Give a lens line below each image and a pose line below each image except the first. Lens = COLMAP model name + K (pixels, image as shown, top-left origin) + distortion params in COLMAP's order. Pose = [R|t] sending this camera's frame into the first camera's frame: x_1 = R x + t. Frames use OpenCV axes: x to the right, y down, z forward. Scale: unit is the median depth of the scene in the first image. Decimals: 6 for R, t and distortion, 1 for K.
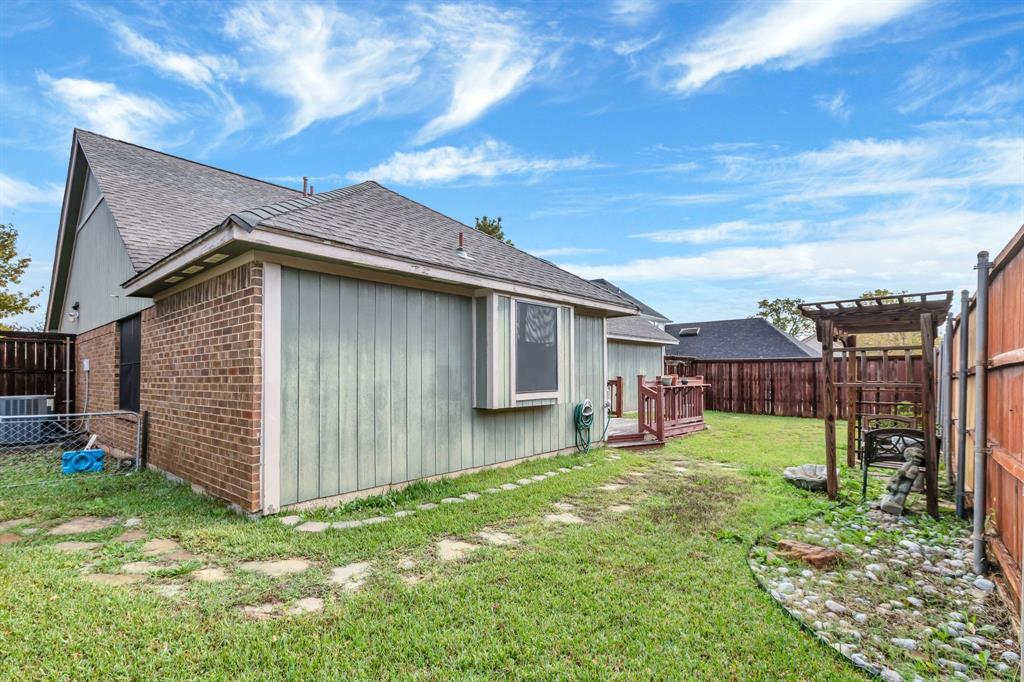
lens RADIAL K [[468.2, 0, 502.6], [0, 468.2, 351.8], [0, 0, 1]] dist [0.001851, -0.000699]
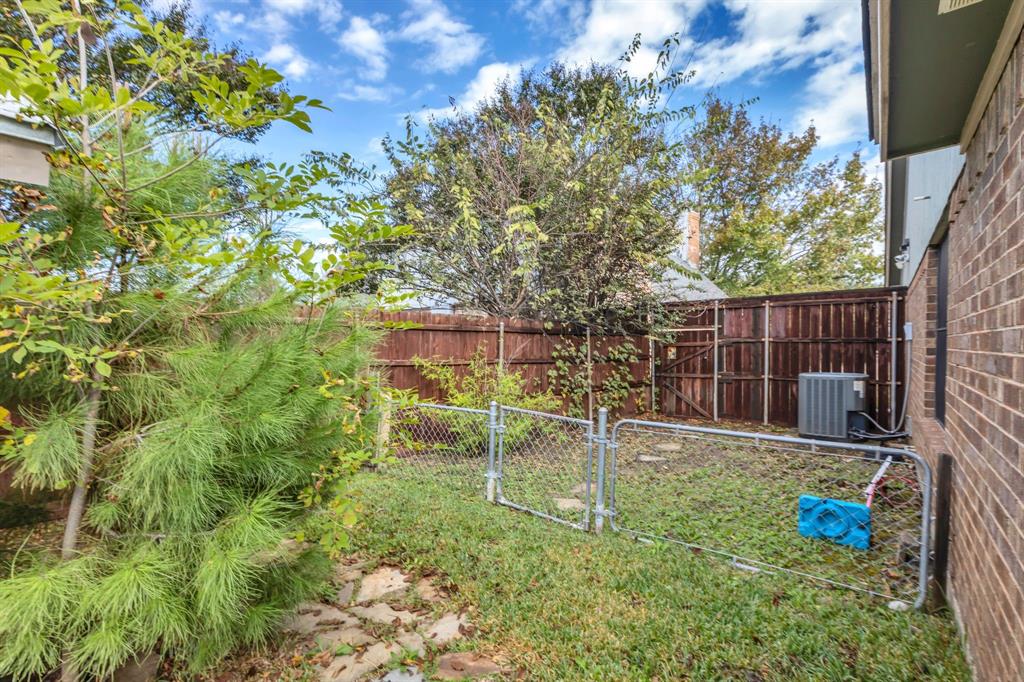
lens RADIAL K [[468.2, 0, 502.6], [0, 468.2, 351.8], [0, 0, 1]] dist [0.001851, -0.000699]
pose [[0.034953, 0.023442, -0.999114, -0.276787], [0.051758, 0.998341, 0.025235, 0.011437], [0.998048, -0.052594, 0.033681, 0.438745]]
